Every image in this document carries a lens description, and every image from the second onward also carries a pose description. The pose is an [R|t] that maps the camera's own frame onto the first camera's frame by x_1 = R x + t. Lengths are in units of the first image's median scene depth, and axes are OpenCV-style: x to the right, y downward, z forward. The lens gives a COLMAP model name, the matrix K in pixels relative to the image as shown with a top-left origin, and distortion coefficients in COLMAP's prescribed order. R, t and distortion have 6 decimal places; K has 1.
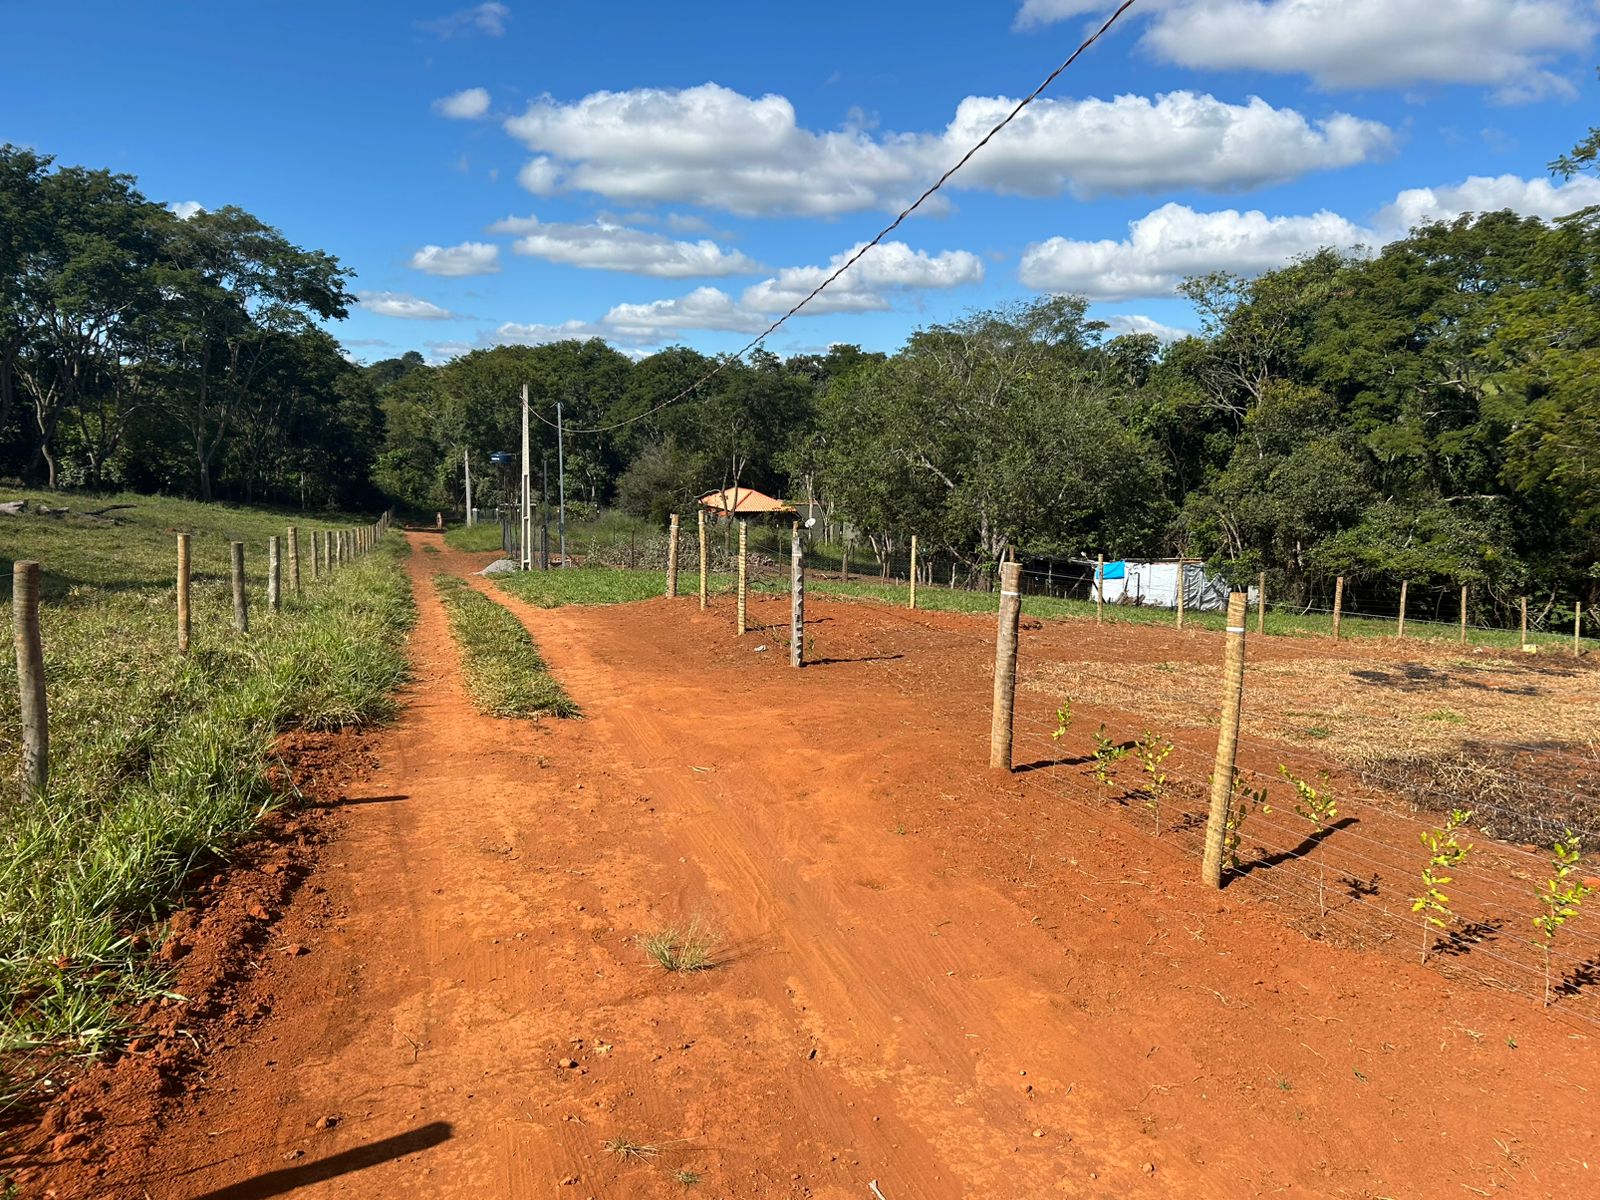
lens RADIAL K [[1204.5, 0, 806.4], [0, 1204.5, 598.5], [0, 0, 1]] dist [0.038684, -0.041649]
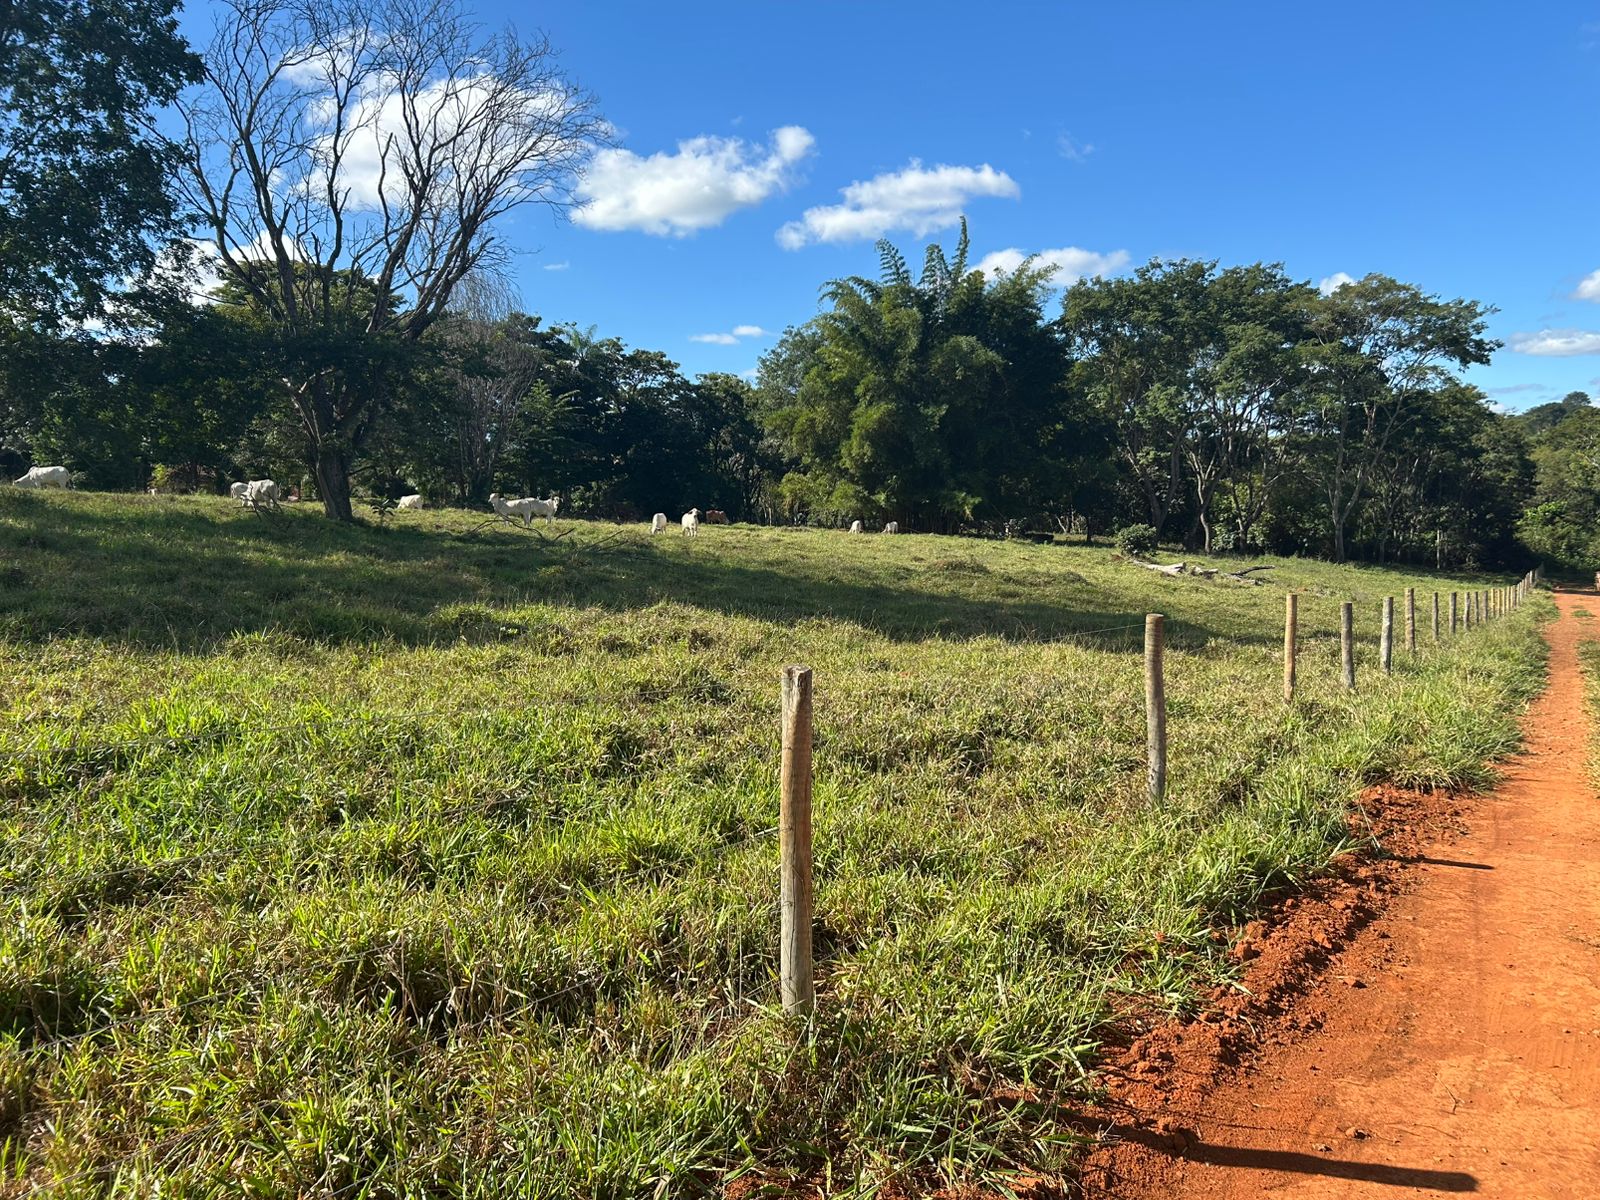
lens RADIAL K [[1204.5, 0, 806.4], [0, 1204.5, 598.5], [0, 0, 1]] dist [0.038684, -0.041649]
pose [[0.641115, 0.014042, -0.767316, 0.059674], [-0.051915, 0.998336, -0.025107, 0.001972], [0.765687, 0.055932, 0.640777, -0.052643]]
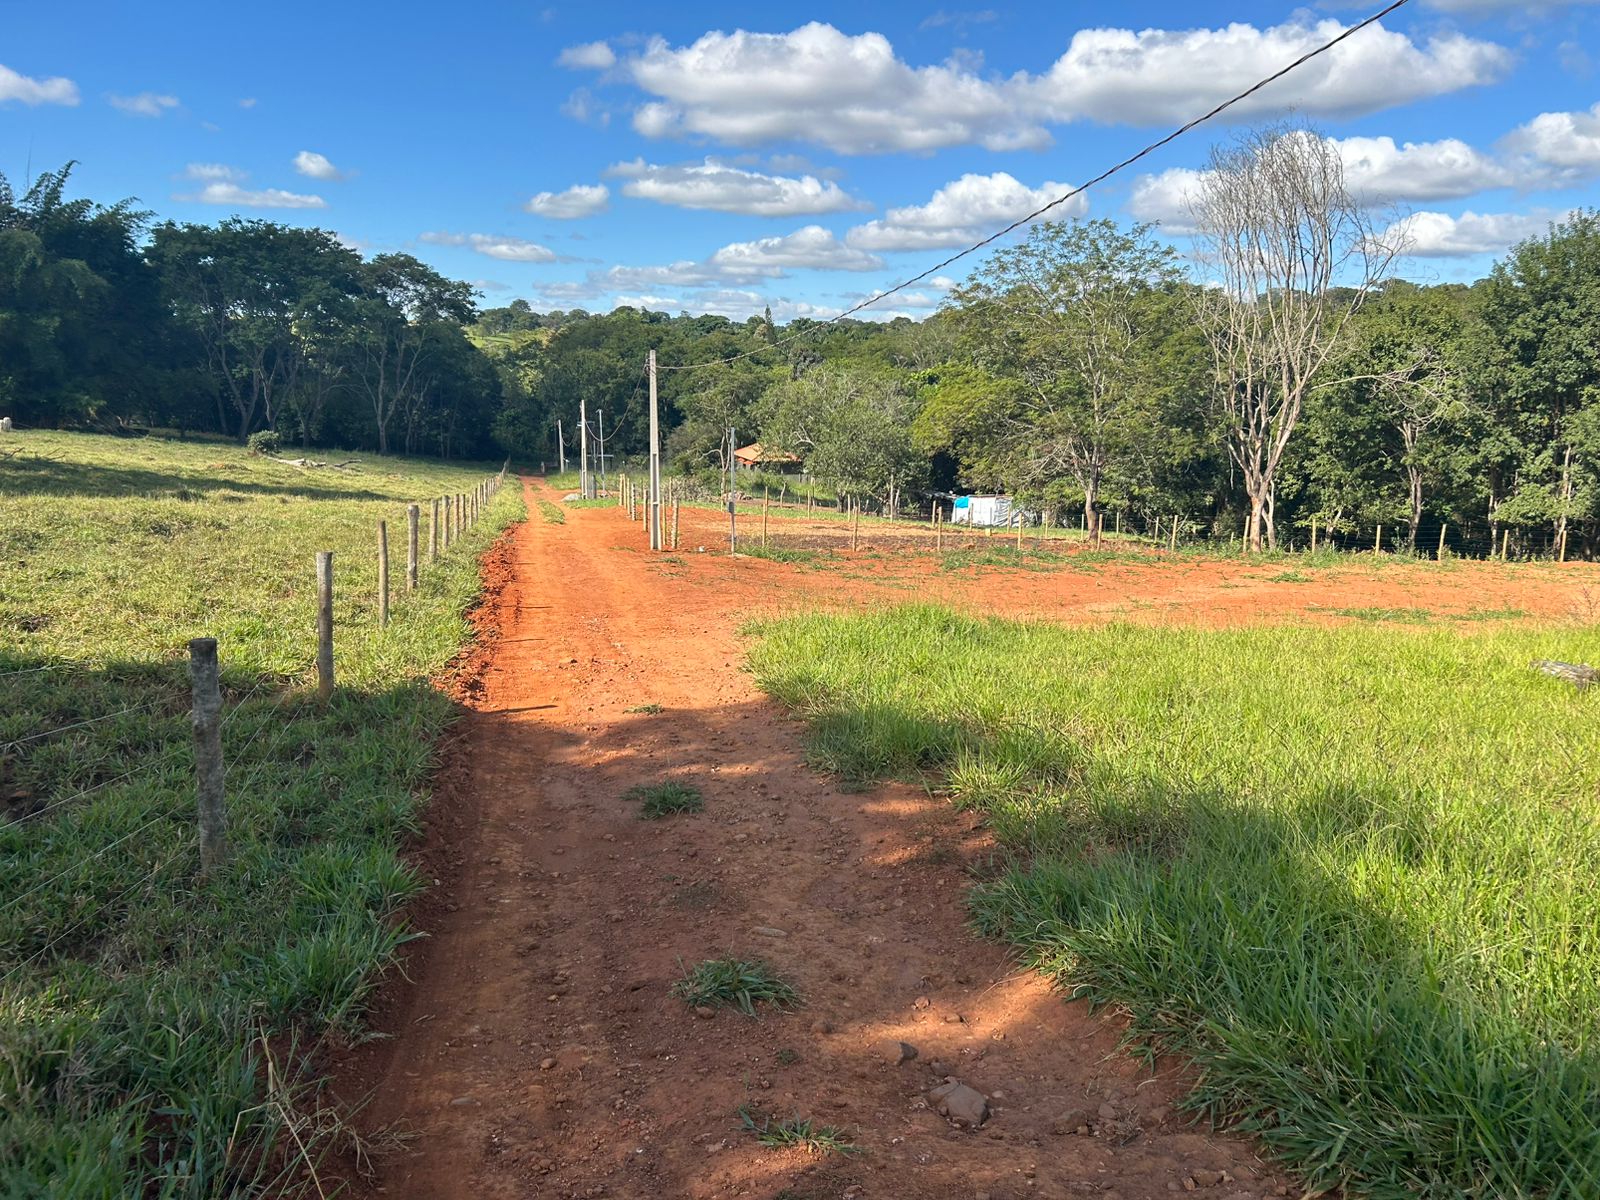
lens RADIAL K [[1203.8, 0, 778.0], [0, 1203.8, 603.5], [0, 0, 1]] dist [0.040212, -0.003105]
pose [[0.994227, 0.011274, -0.106707, 1.230791], [-0.005816, 0.998665, 0.051323, 0.186271], [0.107143, -0.050407, 0.992965, -3.783362]]
